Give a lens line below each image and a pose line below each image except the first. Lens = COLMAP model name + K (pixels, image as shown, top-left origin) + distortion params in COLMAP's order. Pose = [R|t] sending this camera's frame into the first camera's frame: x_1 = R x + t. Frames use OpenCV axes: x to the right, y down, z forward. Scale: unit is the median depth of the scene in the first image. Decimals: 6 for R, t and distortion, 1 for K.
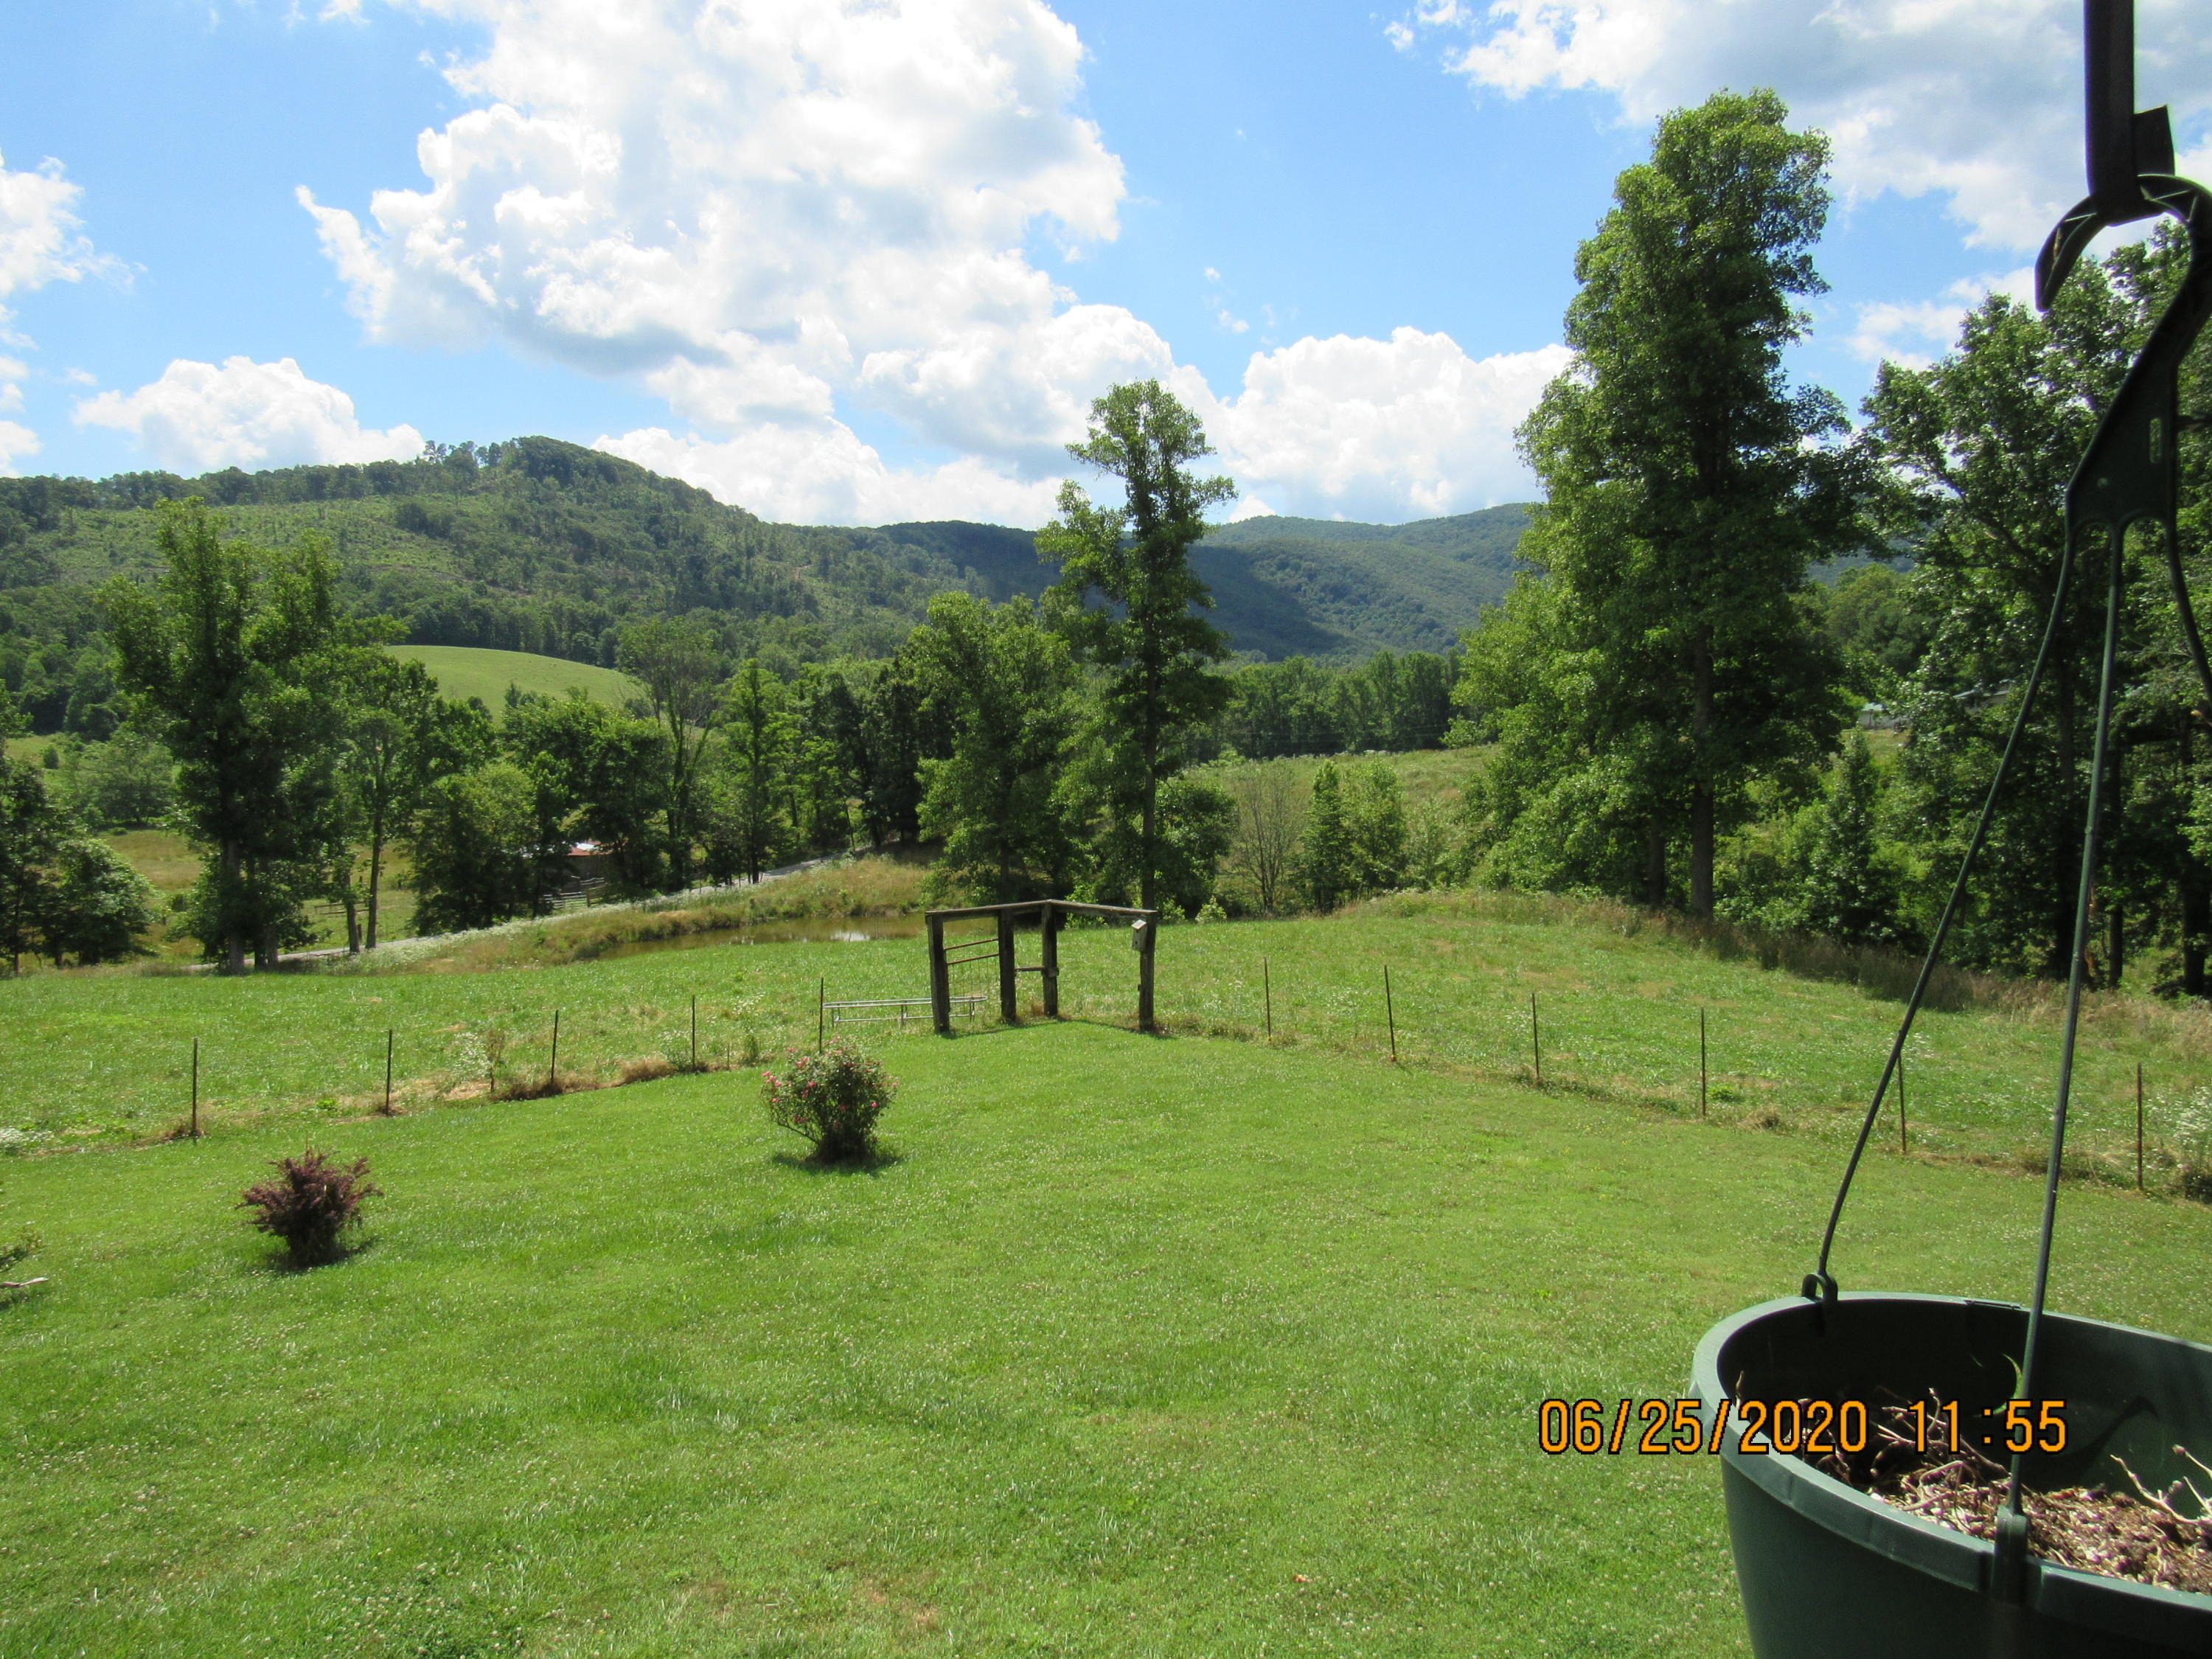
lens RADIAL K [[1557.2, 0, 1108.4], [0, 1557.2, 829.6], [0, 0, 1]] dist [-0.040209, 0.009986]
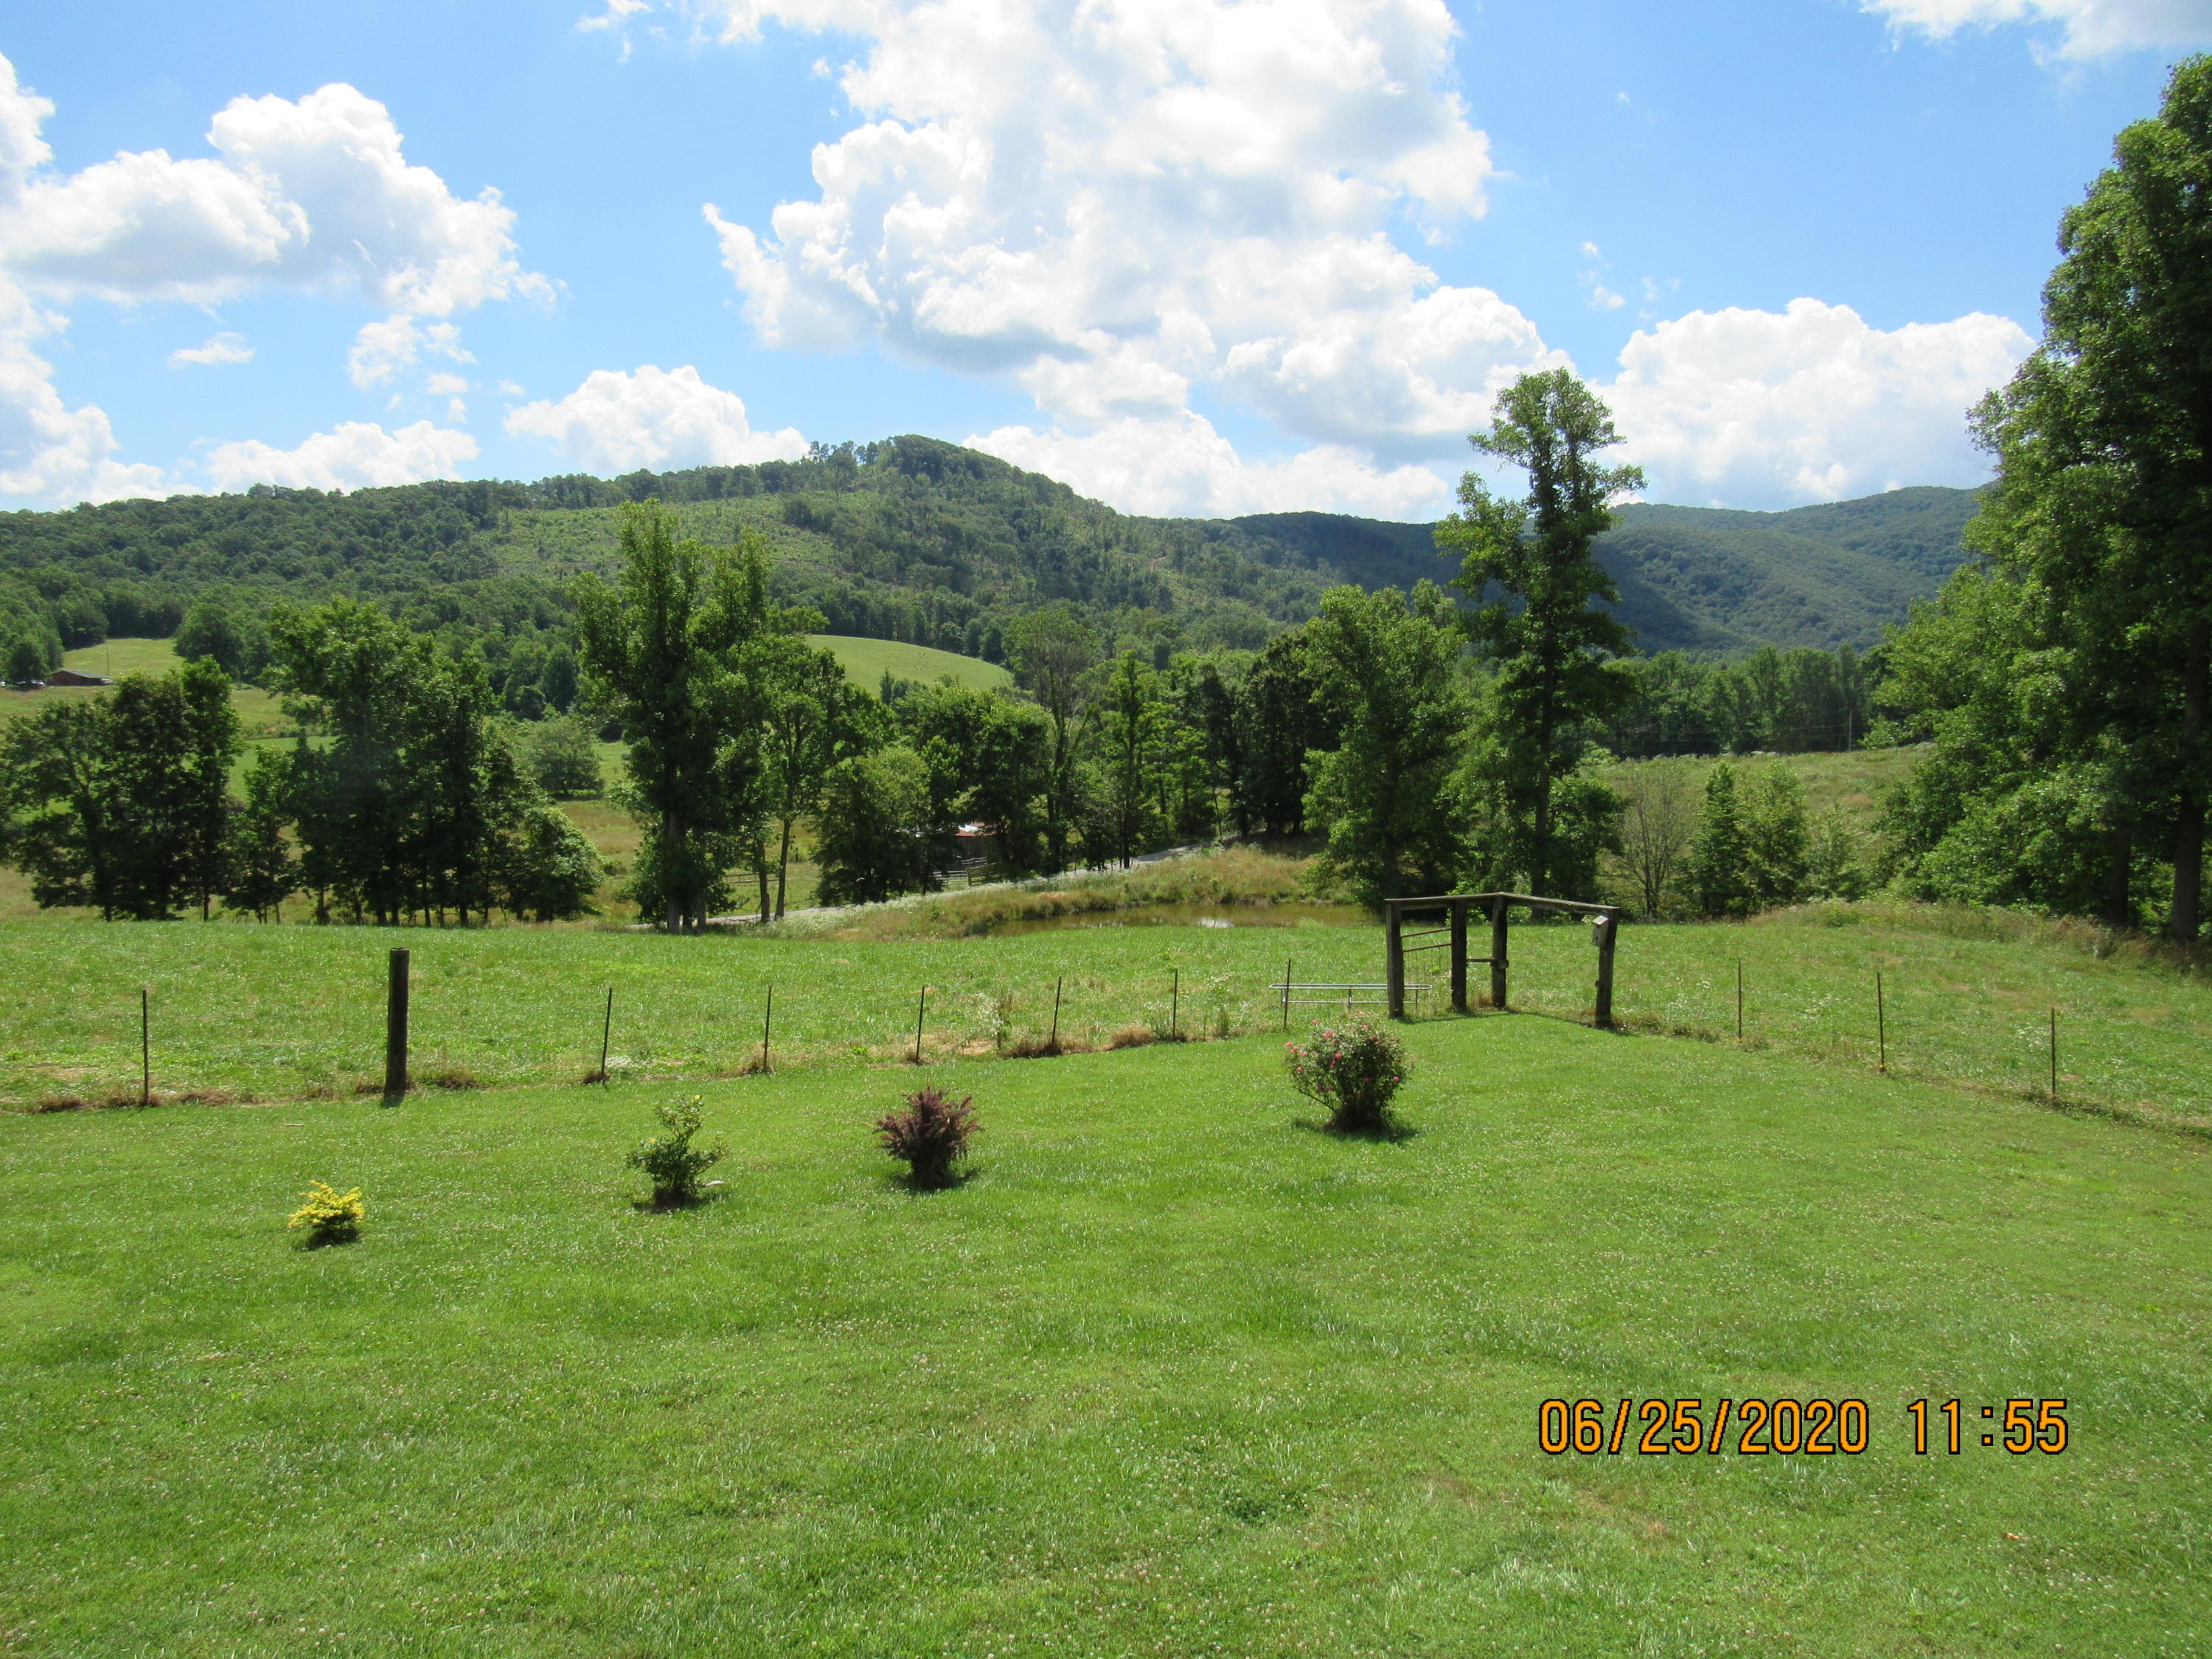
lens RADIAL K [[1557.2, 0, 1110.7], [0, 1557.2, 851.2], [0, 0, 1]] dist [-0.040209, 0.009986]
pose [[0.975840, 0.033134, -0.215959, -0.017869], [-0.029018, 0.999332, 0.022202, 0.000779], [0.216551, -0.015399, 0.976150, -0.010247]]
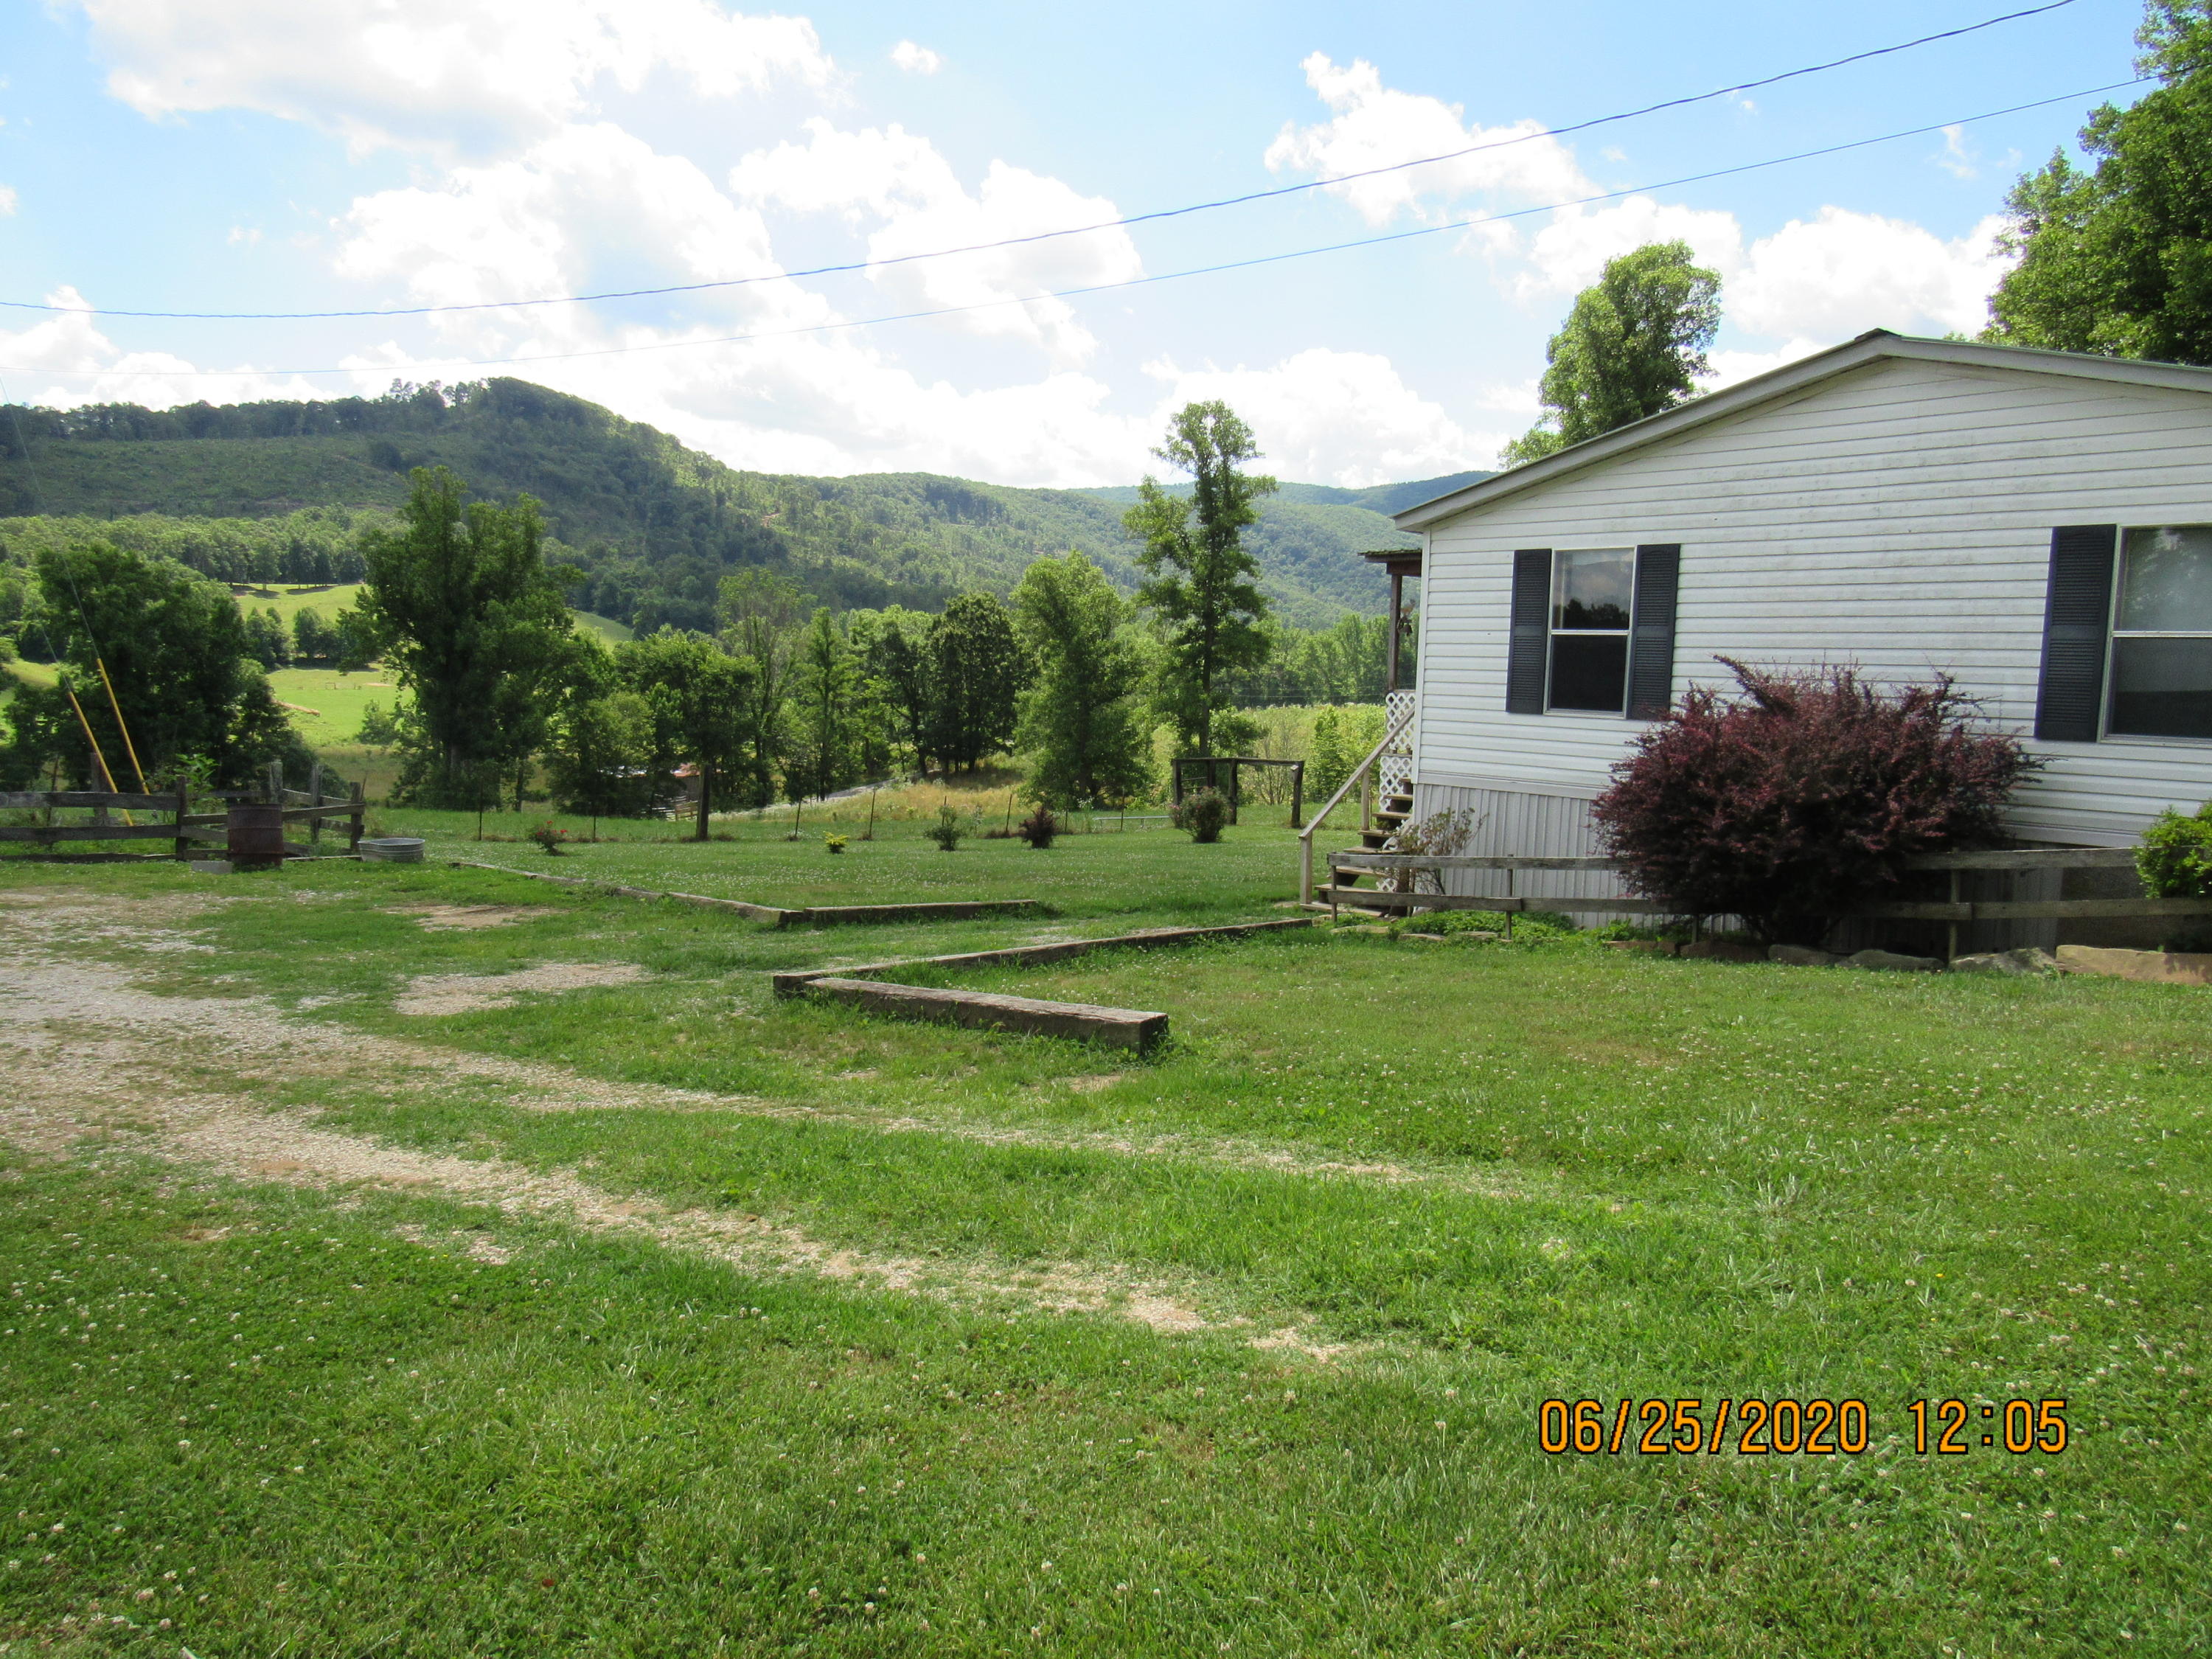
lens RADIAL K [[1557.2, 0, 1111.8], [0, 1557.2, 821.6], [0, 0, 1]] dist [-0.040209, 0.009986]
pose [[0.999278, 0.021389, 0.031416, -0.057853], [-0.022090, 0.999511, 0.022142, 0.021060], [-0.030927, -0.022820, 0.999261, -0.181970]]
